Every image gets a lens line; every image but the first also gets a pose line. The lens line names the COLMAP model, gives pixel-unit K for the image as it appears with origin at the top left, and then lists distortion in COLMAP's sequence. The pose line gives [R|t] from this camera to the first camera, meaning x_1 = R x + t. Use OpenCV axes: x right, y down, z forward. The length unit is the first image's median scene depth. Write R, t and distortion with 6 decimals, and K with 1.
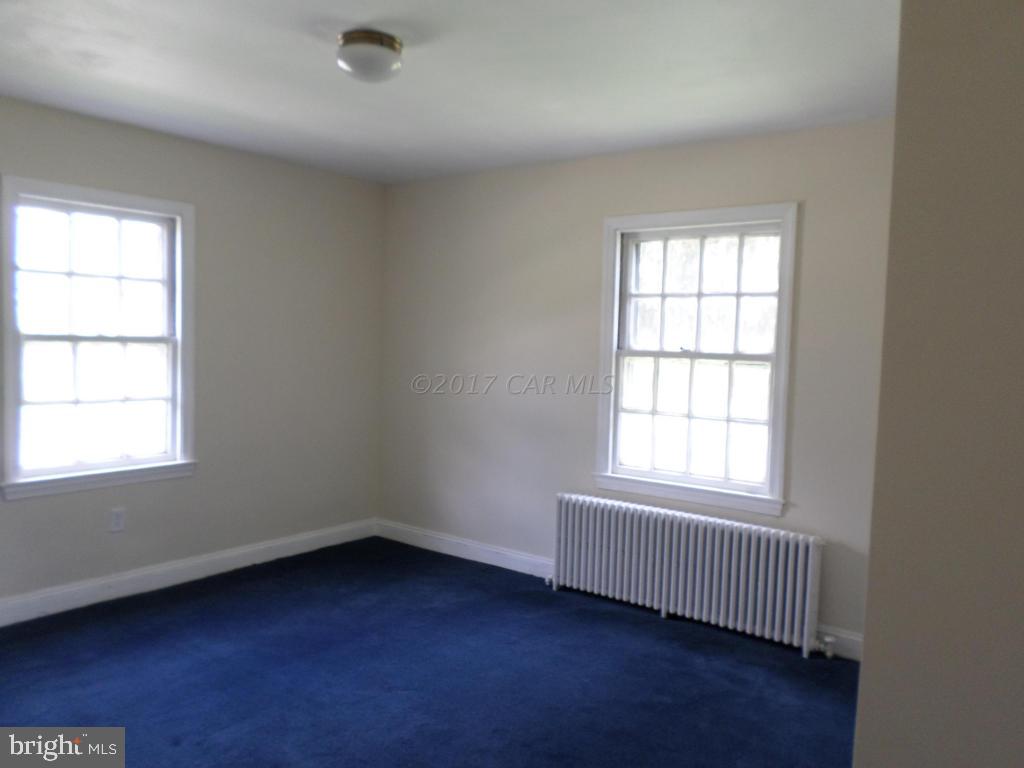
lens RADIAL K [[778.7, 0, 503.2], [0, 778.7, 381.9], [0, 0, 1]] dist [-0.008838, -0.013925]
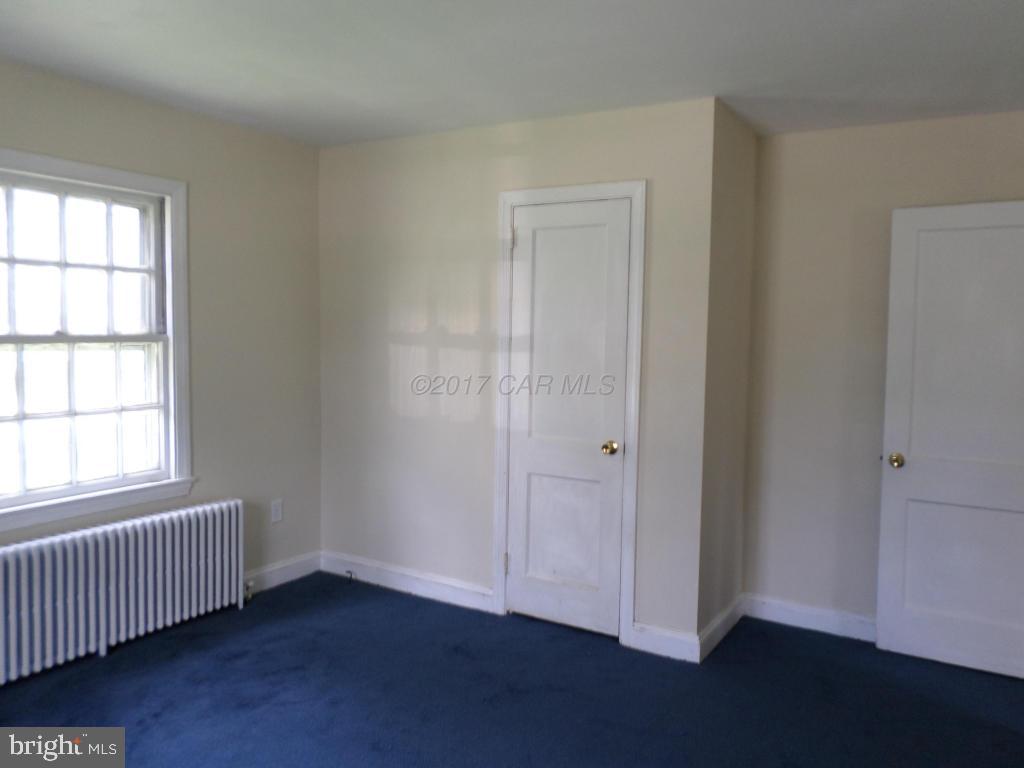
lens RADIAL K [[778.7, 0, 503.2], [0, 778.7, 381.9], [0, 0, 1]] dist [-0.008838, -0.013925]
pose [[-0.113038, -0.090643, 0.989448, -0.641536], [0.044771, 0.994354, 0.096207, -0.048715], [-0.992581, 0.055174, -0.108341, 0.660541]]
